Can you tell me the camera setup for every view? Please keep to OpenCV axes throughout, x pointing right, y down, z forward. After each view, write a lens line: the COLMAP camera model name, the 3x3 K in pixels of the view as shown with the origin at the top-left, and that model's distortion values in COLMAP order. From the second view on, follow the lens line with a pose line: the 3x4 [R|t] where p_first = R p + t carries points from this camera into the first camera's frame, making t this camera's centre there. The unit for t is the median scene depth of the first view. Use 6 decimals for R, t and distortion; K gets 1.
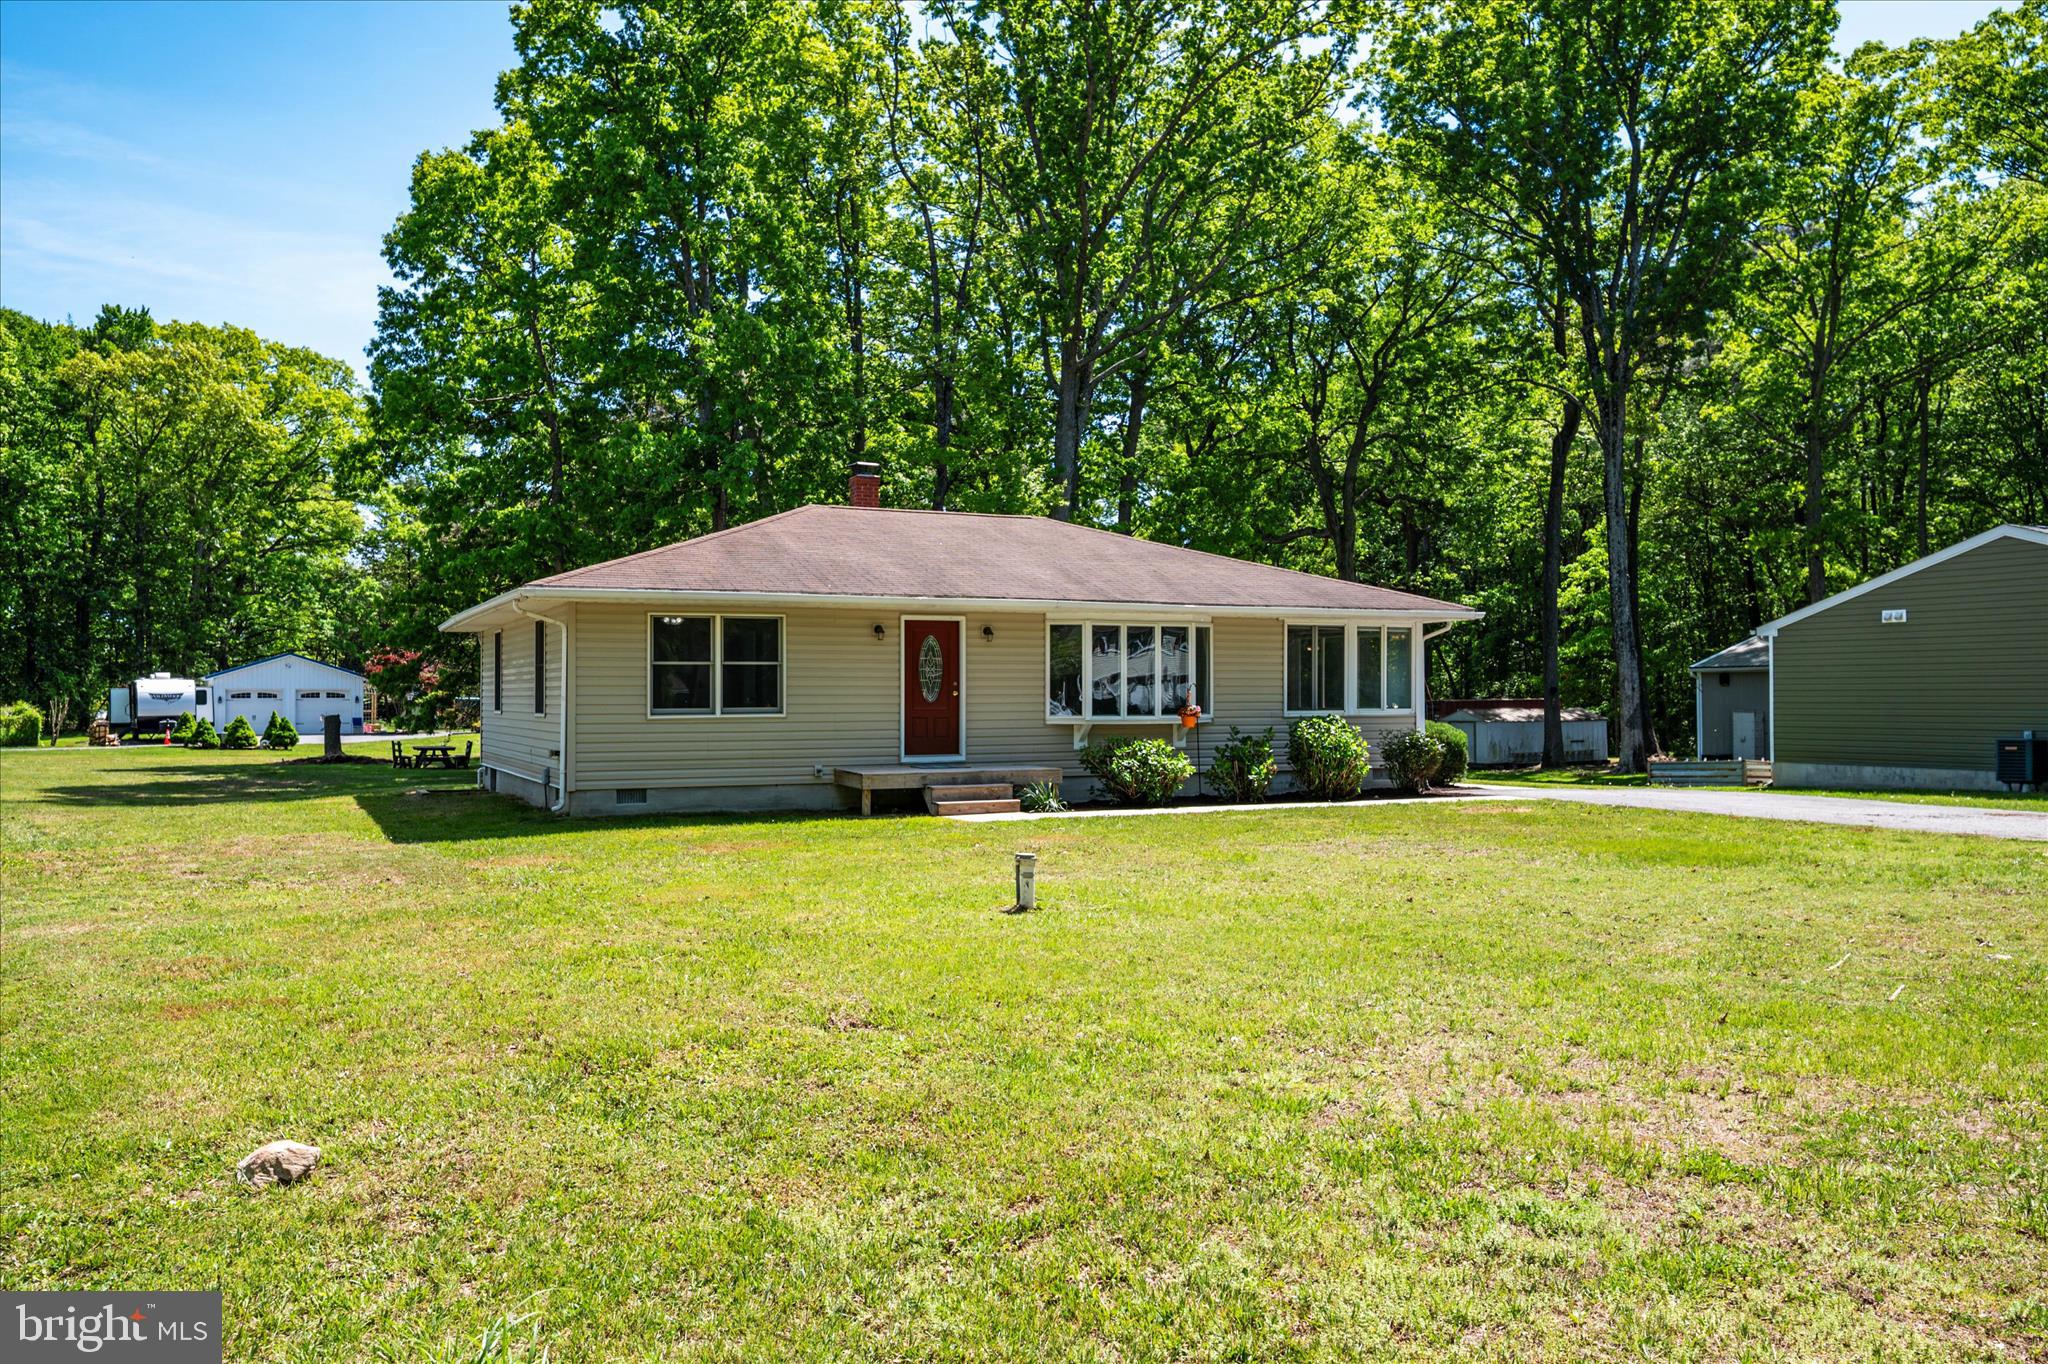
lens RADIAL K [[1567.1, 0, 1059.3], [0, 1567.1, 686.8], [0, 0, 1]] dist [-0.004938, -0.000861]
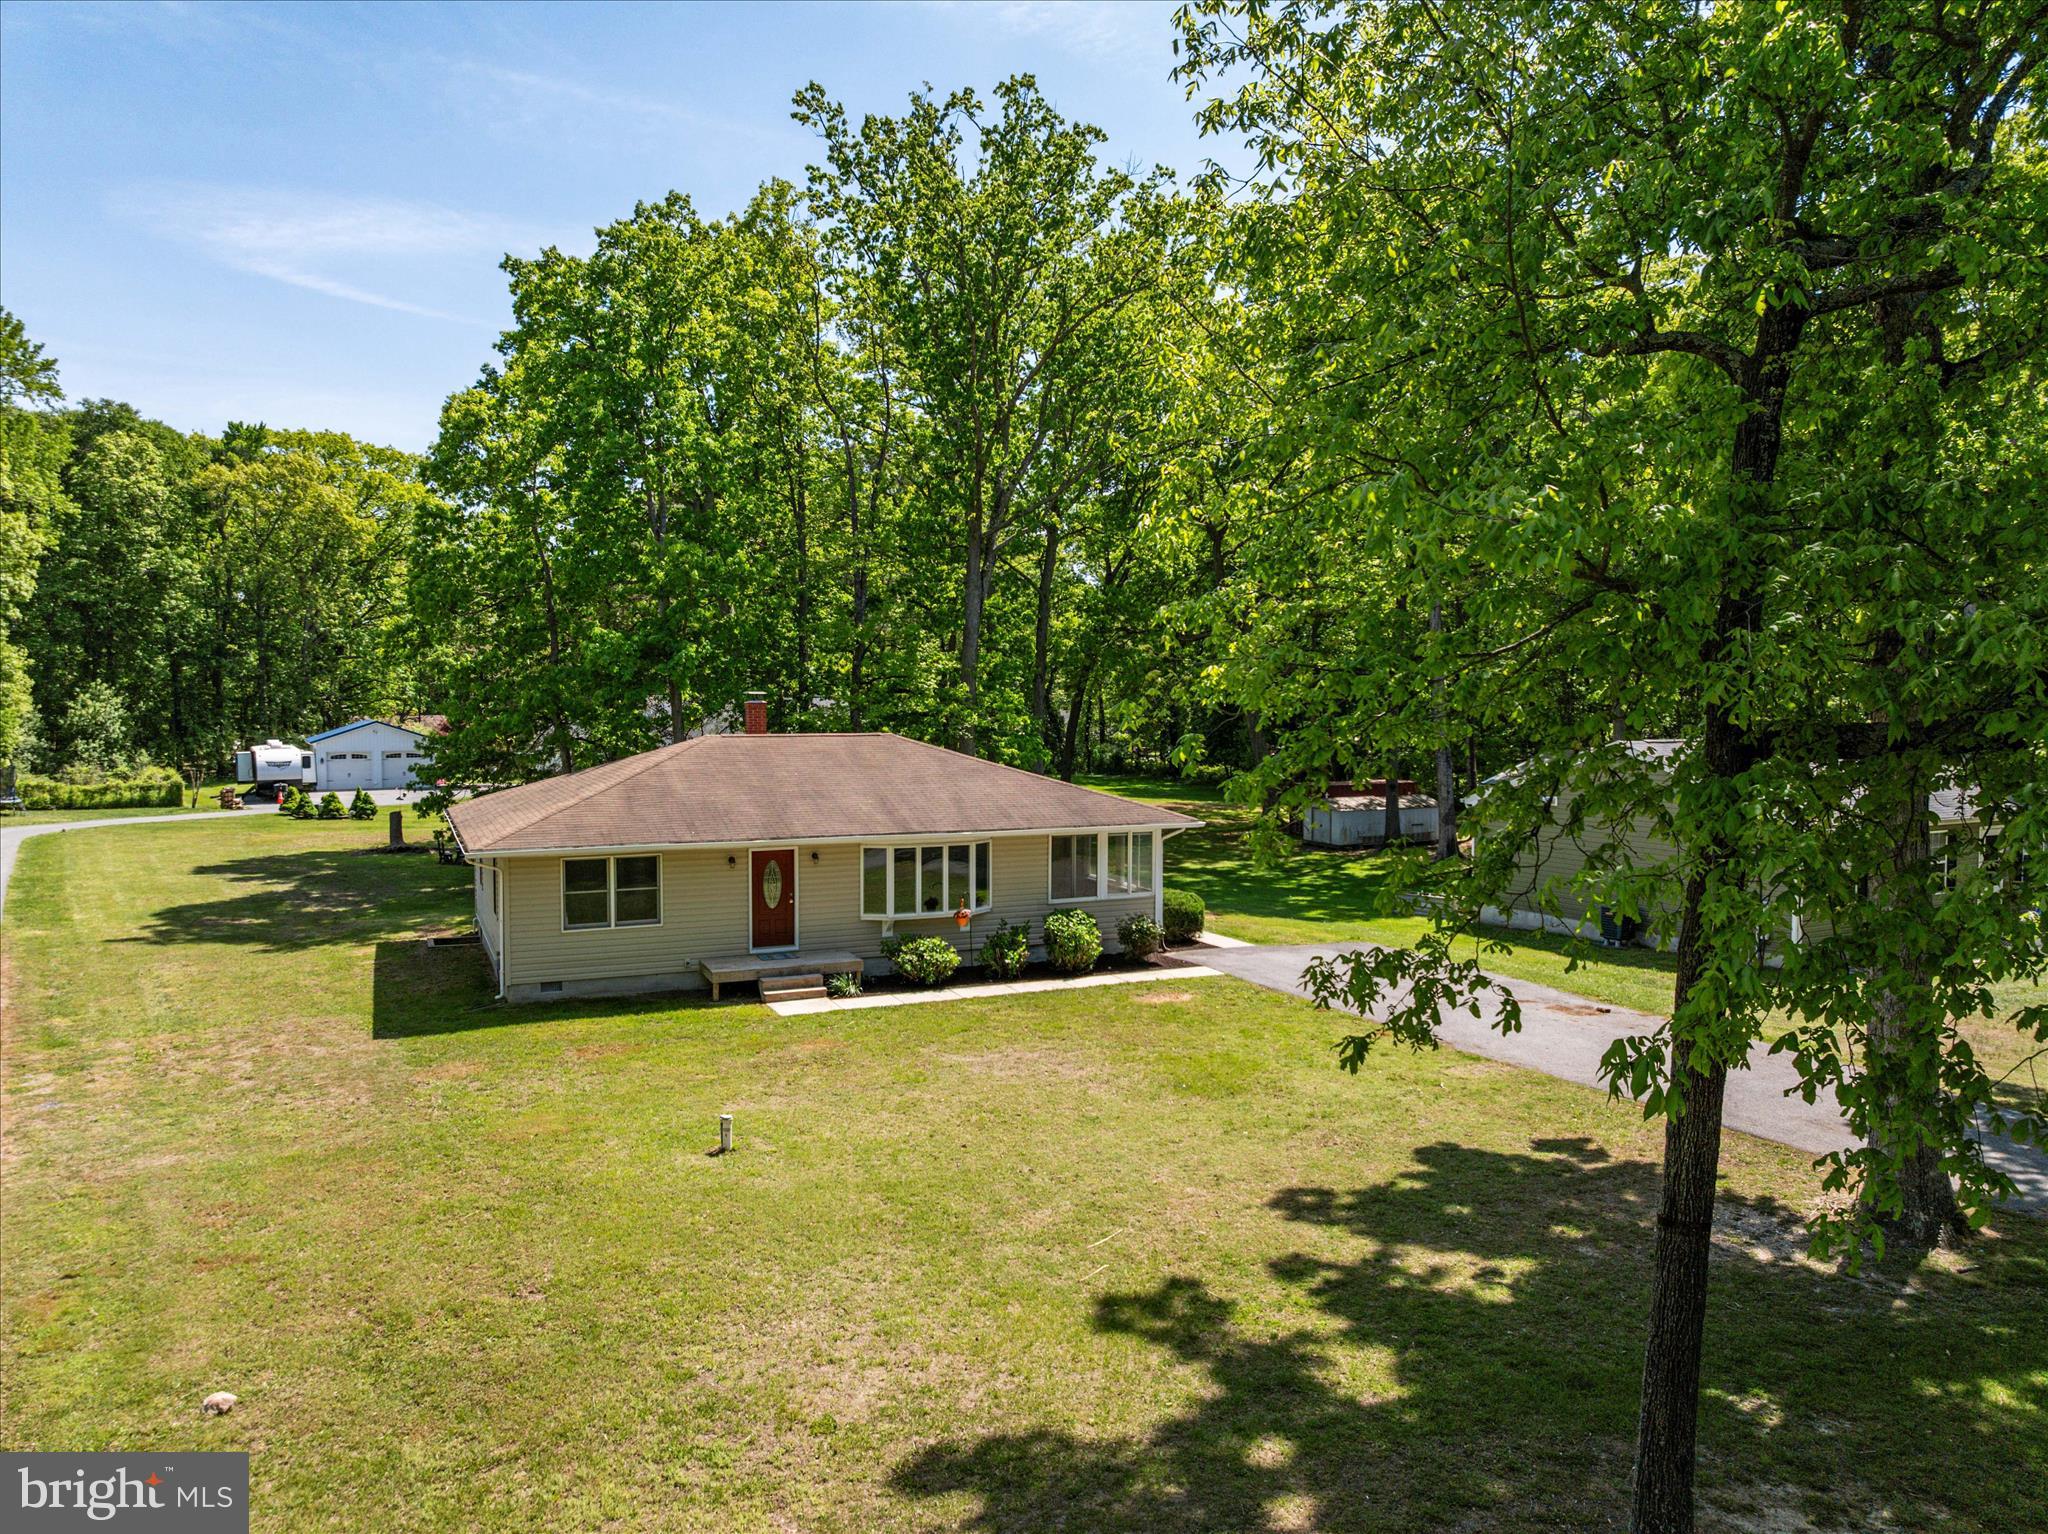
lens RADIAL K [[1386.8, 0, 1024.0], [0, 1386.8, 767.0], [0, 0, 1]] dist [-0.004895, -0.075668]
pose [[0.999301, 0.008010, -0.036529, 0.166435], [-0.005662, 0.997937, 0.063951, -0.175988], [0.036965, -0.063700, 0.997284, -0.187449]]
